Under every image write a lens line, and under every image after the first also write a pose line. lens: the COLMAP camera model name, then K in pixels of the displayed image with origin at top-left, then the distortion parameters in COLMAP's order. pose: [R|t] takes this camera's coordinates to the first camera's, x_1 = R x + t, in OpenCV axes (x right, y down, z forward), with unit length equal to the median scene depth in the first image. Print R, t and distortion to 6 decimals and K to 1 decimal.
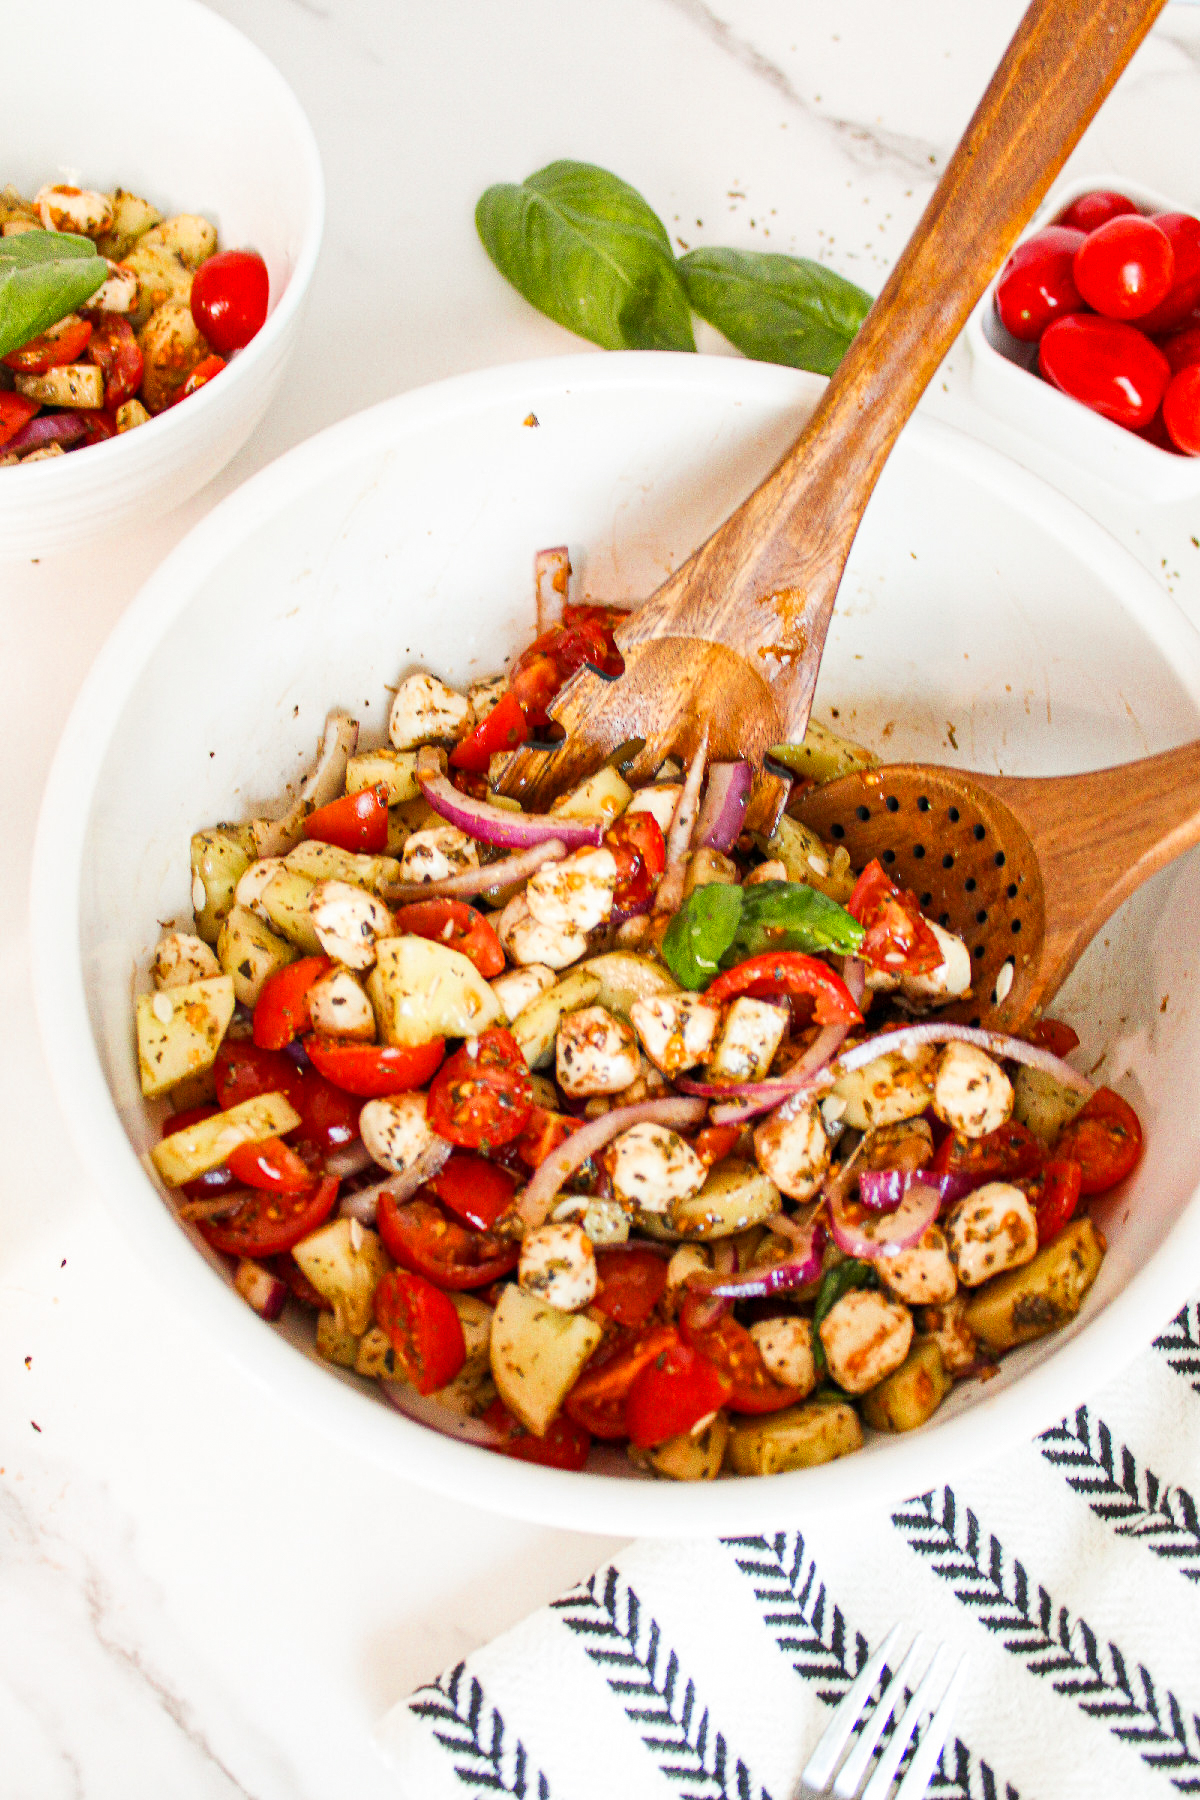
lens RADIAL K [[2026.4, 0, 600.0], [0, 2026.4, 900.0], [0, 0, 1]] dist [-0.115408, 0.158793]
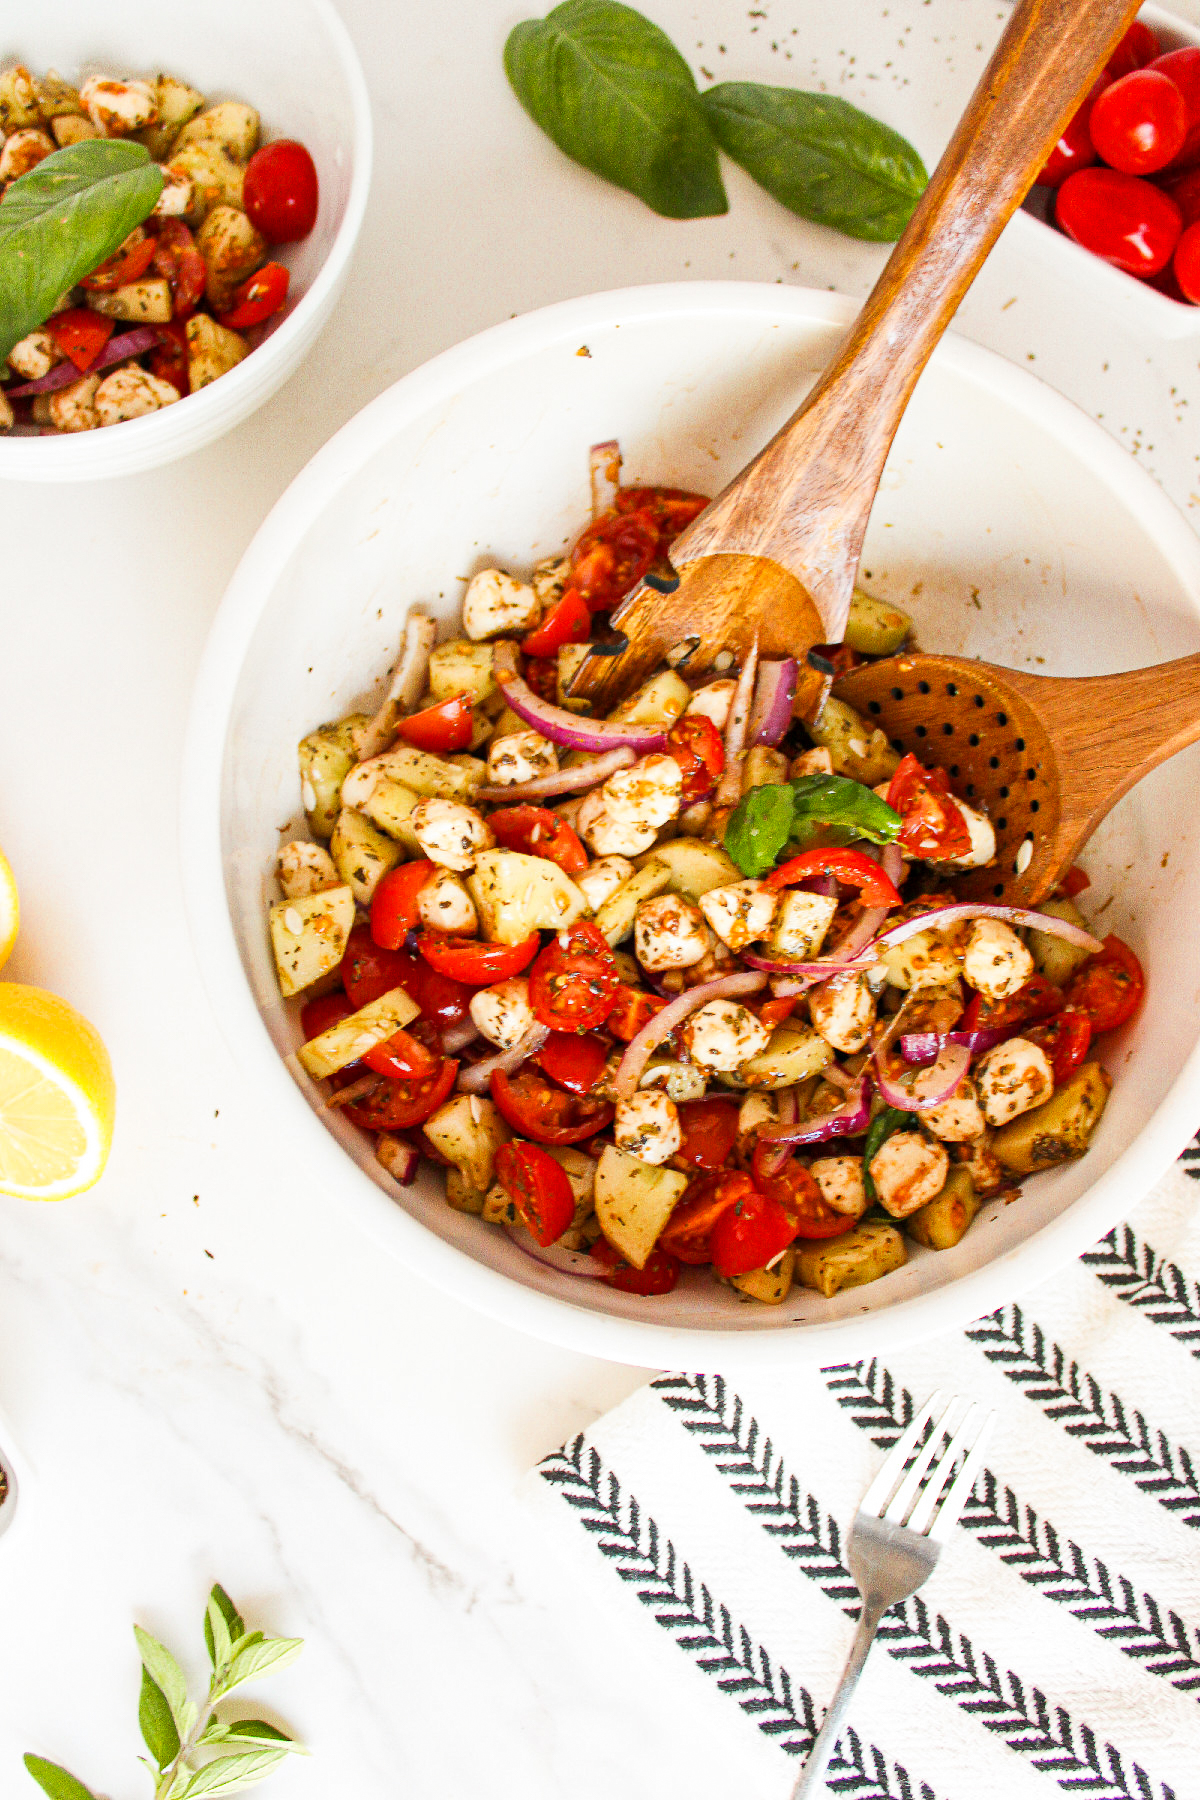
lens RADIAL K [[2026.4, 0, 600.0], [0, 2026.4, 900.0], [0, 0, 1]] dist [-0.115408, 0.158793]
pose [[0.998921, -0.044757, -0.012360, -0.027075], [0.046397, 0.972453, 0.228435, -0.211586], [0.001795, -0.228762, 0.973481, -0.119319]]
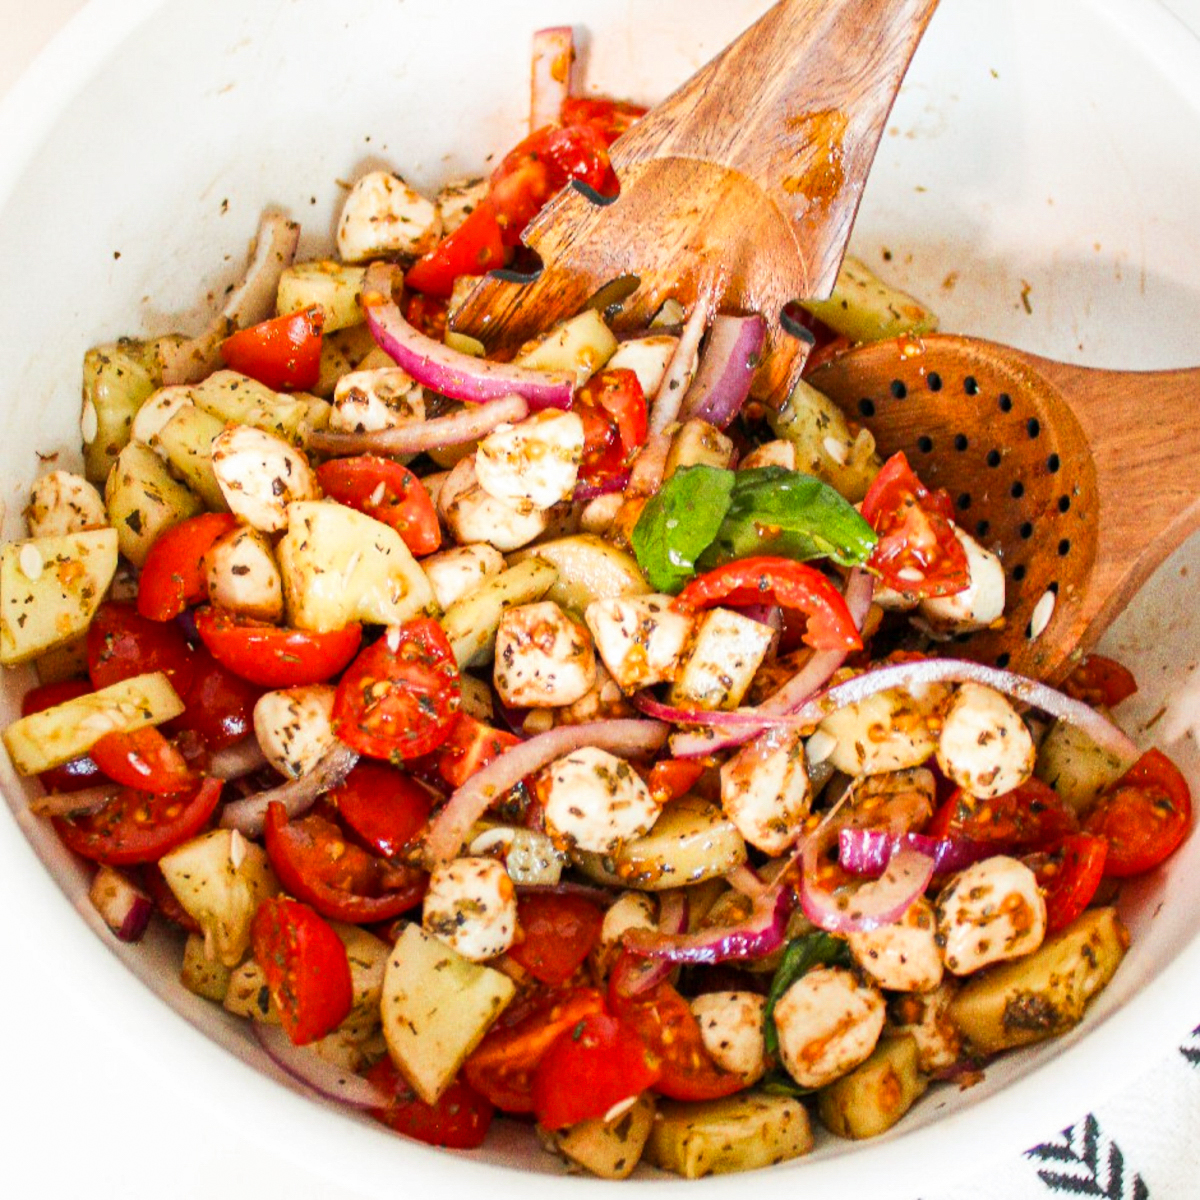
lens RADIAL K [[2582.6, 0, 553.7], [0, 2582.6, 620.4], [0, 0, 1]] dist [-0.098675, 0.056671]
pose [[0.995396, 0.085626, -0.043063, 0.048064], [-0.081136, 0.991973, 0.096989, -0.043547], [0.051022, -0.093049, 0.994353, -0.058236]]
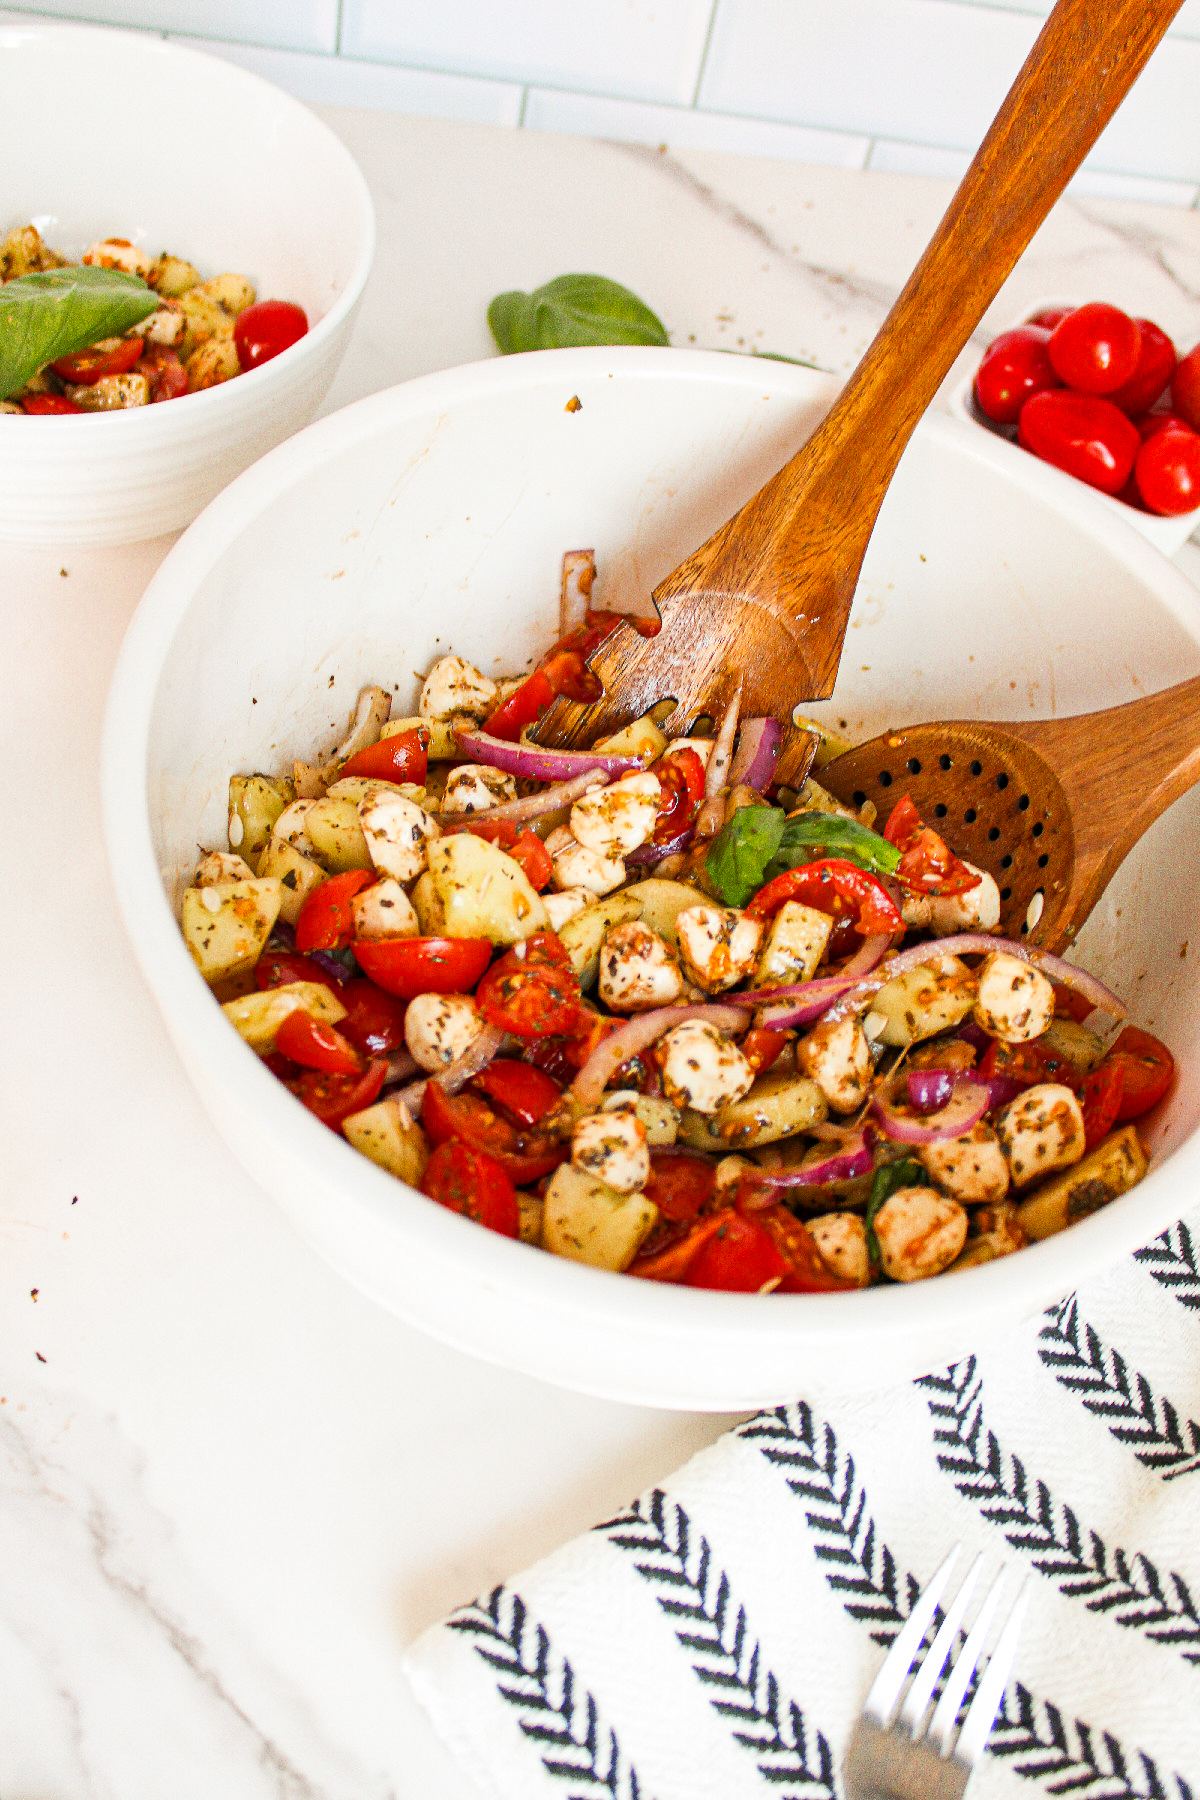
lens RADIAL K [[2026.4, 0, 600.0], [0, 2026.4, 900.0], [0, 0, 1]] dist [-0.115408, 0.158793]
pose [[0.997318, 0.025014, 0.068790, -0.092945], [-0.010199, 0.978117, -0.207805, 0.255990], [-0.072483, 0.206546, 0.975748, 0.014157]]
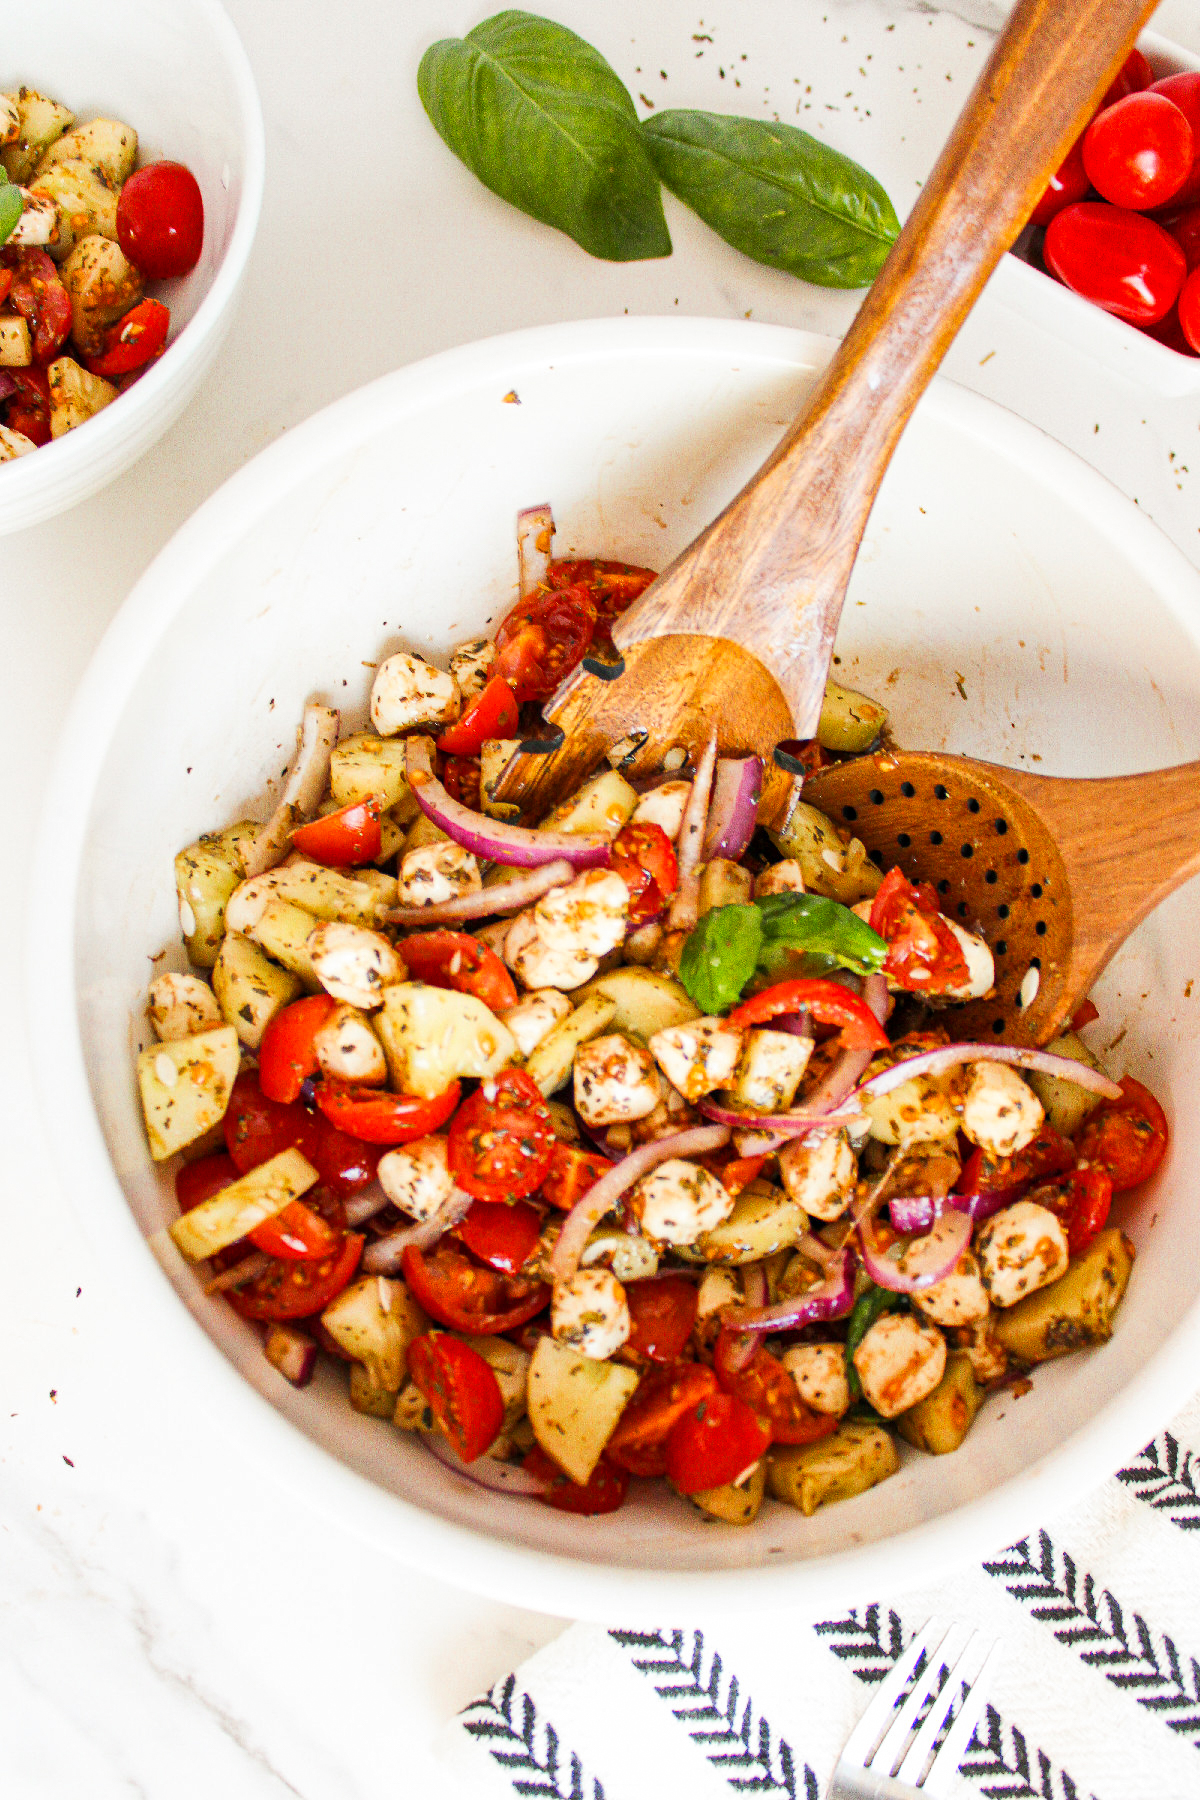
lens RADIAL K [[2026.4, 0, 600.0], [0, 2026.4, 900.0], [0, 0, 1]] dist [-0.115408, 0.158793]
pose [[0.998313, -0.048269, 0.032274, -0.036929], [0.041568, 0.982200, 0.183183, -0.191625], [-0.040541, -0.181533, 0.982549, 0.060685]]
